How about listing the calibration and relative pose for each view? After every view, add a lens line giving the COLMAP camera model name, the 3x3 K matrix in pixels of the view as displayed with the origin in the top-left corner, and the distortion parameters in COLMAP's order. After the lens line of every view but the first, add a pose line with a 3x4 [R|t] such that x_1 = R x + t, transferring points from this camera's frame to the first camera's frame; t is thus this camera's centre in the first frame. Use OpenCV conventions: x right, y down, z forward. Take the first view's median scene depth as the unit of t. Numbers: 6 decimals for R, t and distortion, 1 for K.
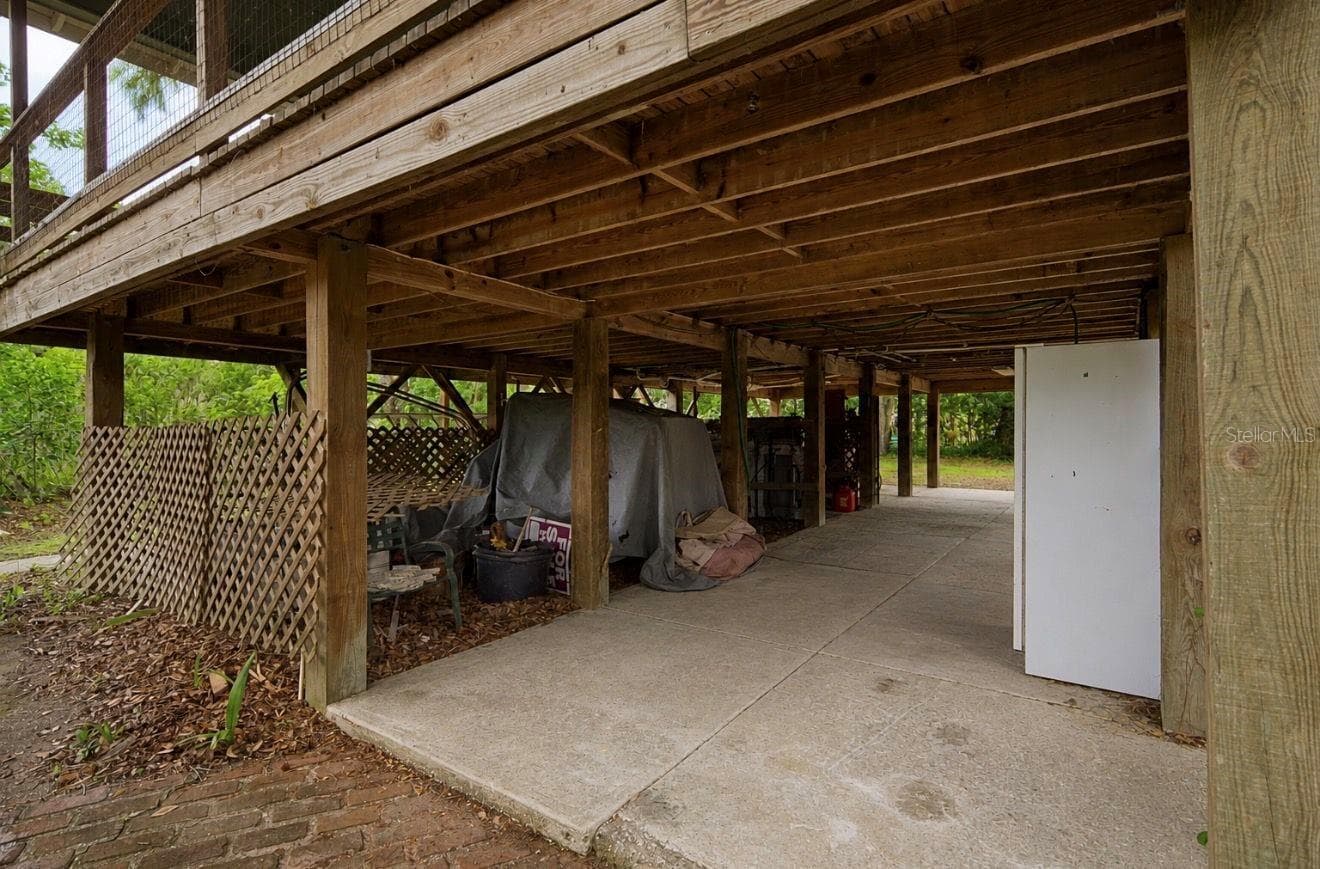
lens RADIAL K [[640.3, 0, 656.2], [0, 640.3, 425.5], [0, 0, 1]] dist [-0.000384, -0.000218]
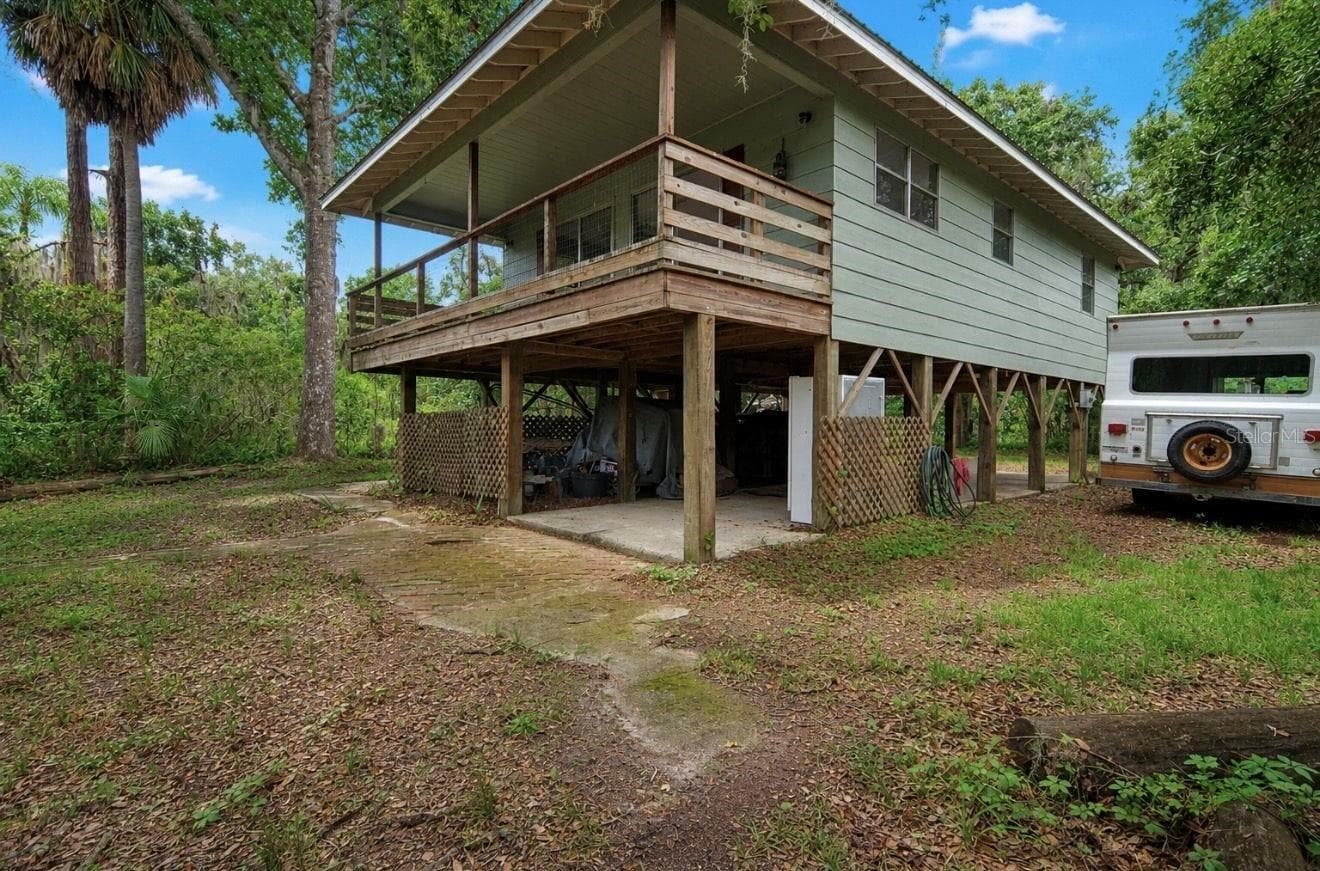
lens RADIAL K [[640.3, 0, 662.1], [0, 640.3, 433.9], [0, 0, 1]] dist [-0.000384, -0.000218]
pose [[0.975483, 0.014764, -0.219581, 0.409078], [-0.011163, 0.999782, 0.017629, 0.025799], [0.219793, -0.014746, 0.975435, -0.861235]]
